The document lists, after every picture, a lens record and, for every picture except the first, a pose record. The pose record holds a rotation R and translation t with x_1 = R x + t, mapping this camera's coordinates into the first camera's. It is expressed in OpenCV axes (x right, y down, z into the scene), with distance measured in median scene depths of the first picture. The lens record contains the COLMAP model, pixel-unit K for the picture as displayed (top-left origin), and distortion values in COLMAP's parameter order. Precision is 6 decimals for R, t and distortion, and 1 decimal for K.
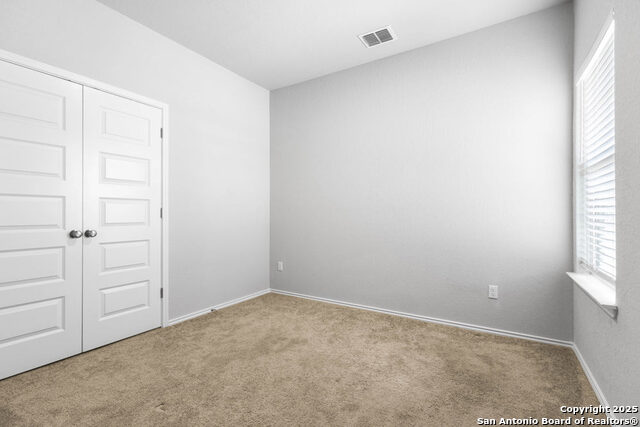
lens RADIAL K [[294.7, 0, 318.7], [0, 294.7, 219.2], [0, 0, 1]] dist [0.004850, -0.000391]
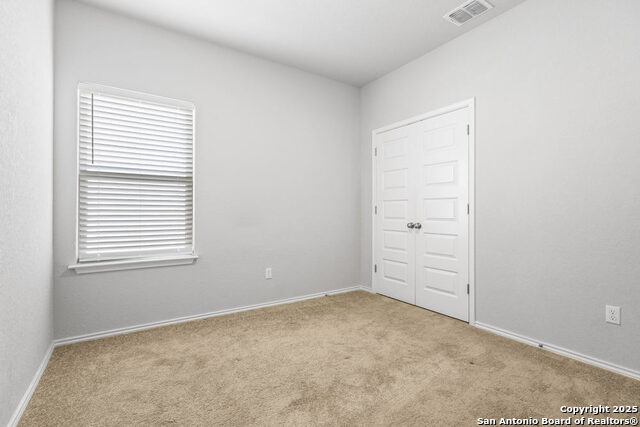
lens RADIAL K [[294.7, 0, 323.3], [0, 294.7, 211.6], [0, 0, 1]] dist [0.004850, -0.000391]
pose [[-0.404582, 0.003167, -0.914496, 0.594350], [0.009697, 0.999953, -0.000827, -0.019328], [0.914450, -0.009203, -0.404594, 0.974354]]
